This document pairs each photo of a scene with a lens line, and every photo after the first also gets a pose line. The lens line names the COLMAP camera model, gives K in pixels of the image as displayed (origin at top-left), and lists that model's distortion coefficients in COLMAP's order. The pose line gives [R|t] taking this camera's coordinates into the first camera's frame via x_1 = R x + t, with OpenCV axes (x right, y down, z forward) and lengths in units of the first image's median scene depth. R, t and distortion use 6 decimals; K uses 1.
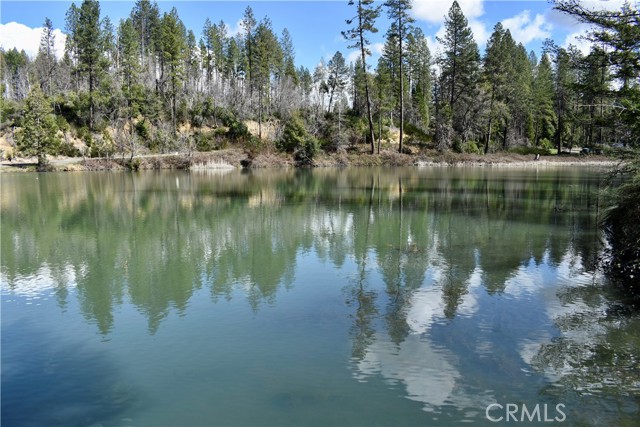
lens RADIAL K [[504.5, 0, 321.5], [0, 504.5, 216.0], [0, 0, 1]] dist [-0.089940, 0.017294]
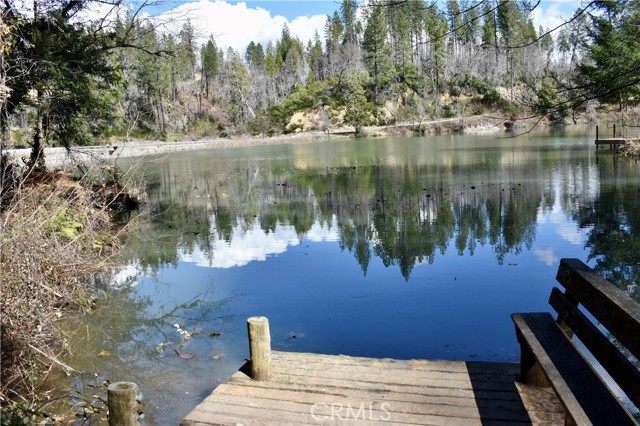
lens RADIAL K [[504.5, 0, 321.5], [0, 504.5, 215.5], [0, 0, 1]] dist [-0.089940, 0.017294]
pose [[0.906216, 0.017160, -0.422466, -0.040787], [0.012395, 0.997668, 0.067112, 0.026139], [0.422632, -0.066054, 0.903891, -0.272680]]
